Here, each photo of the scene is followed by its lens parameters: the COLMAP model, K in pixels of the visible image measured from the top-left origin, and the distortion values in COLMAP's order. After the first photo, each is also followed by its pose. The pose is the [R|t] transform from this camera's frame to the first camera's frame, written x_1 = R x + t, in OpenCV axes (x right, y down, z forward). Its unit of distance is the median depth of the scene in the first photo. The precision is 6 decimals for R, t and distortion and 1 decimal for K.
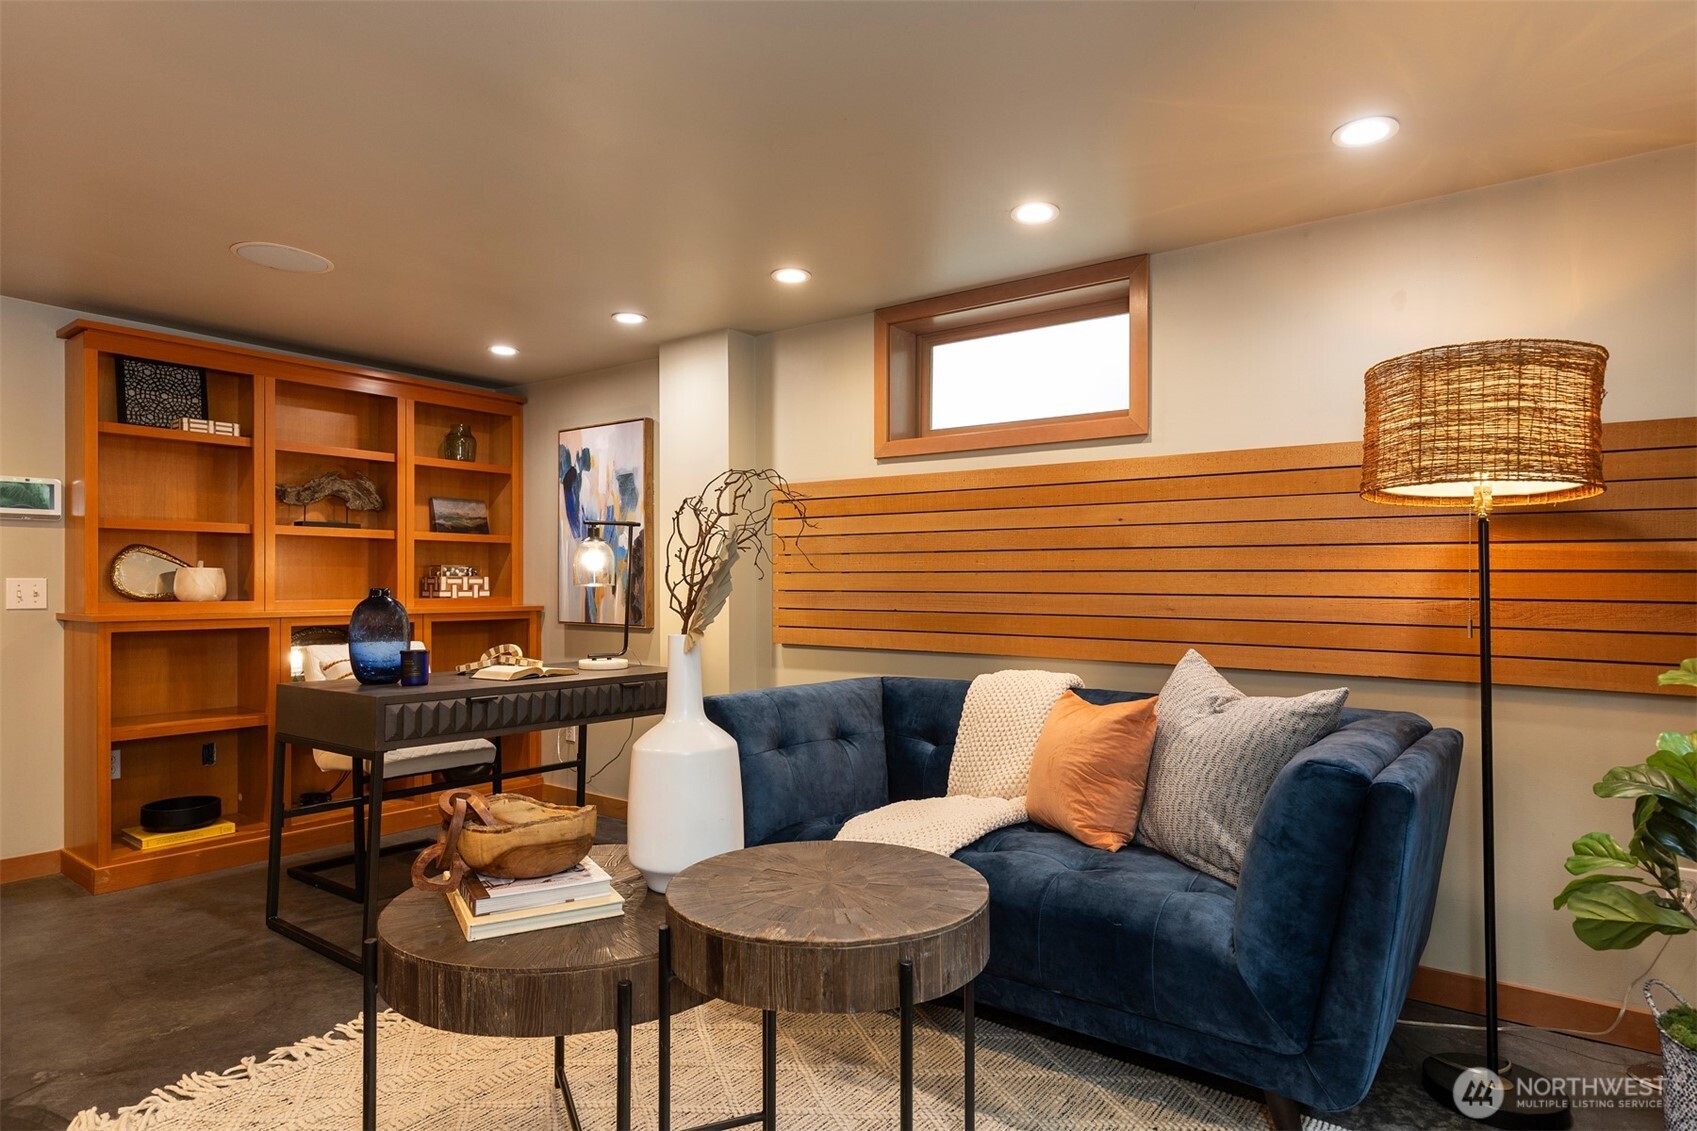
lens RADIAL K [[918.1, 0, 842.2], [0, 918.1, 573.1], [0, 0, 1]] dist [0.003292, 0.000317]
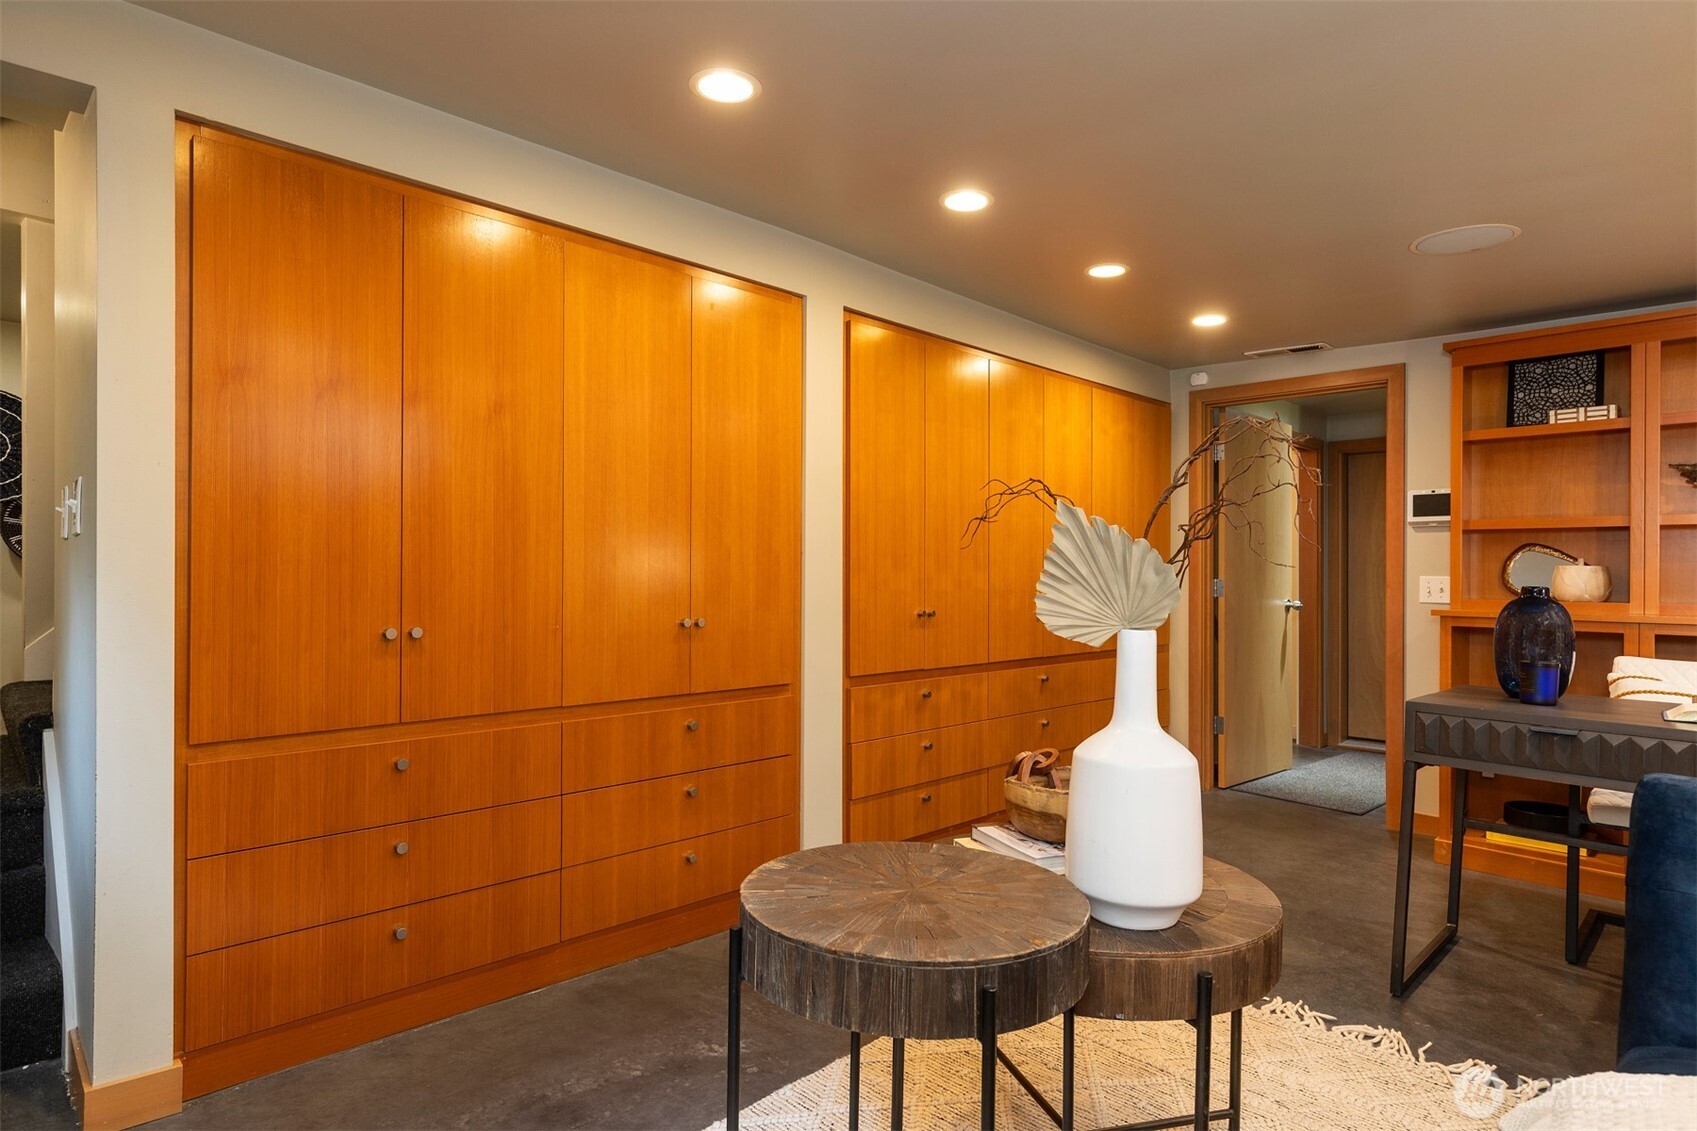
lens RADIAL K [[918.1, 0, 842.2], [0, 918.1, 573.1], [0, 0, 1]] dist [0.003292, 0.000317]
pose [[-0.121439, -0.005477, -0.992584, 0.332185], [-0.001403, 0.999985, -0.005346, 0.007832], [0.992598, 0.000743, -0.121445, 0.377258]]
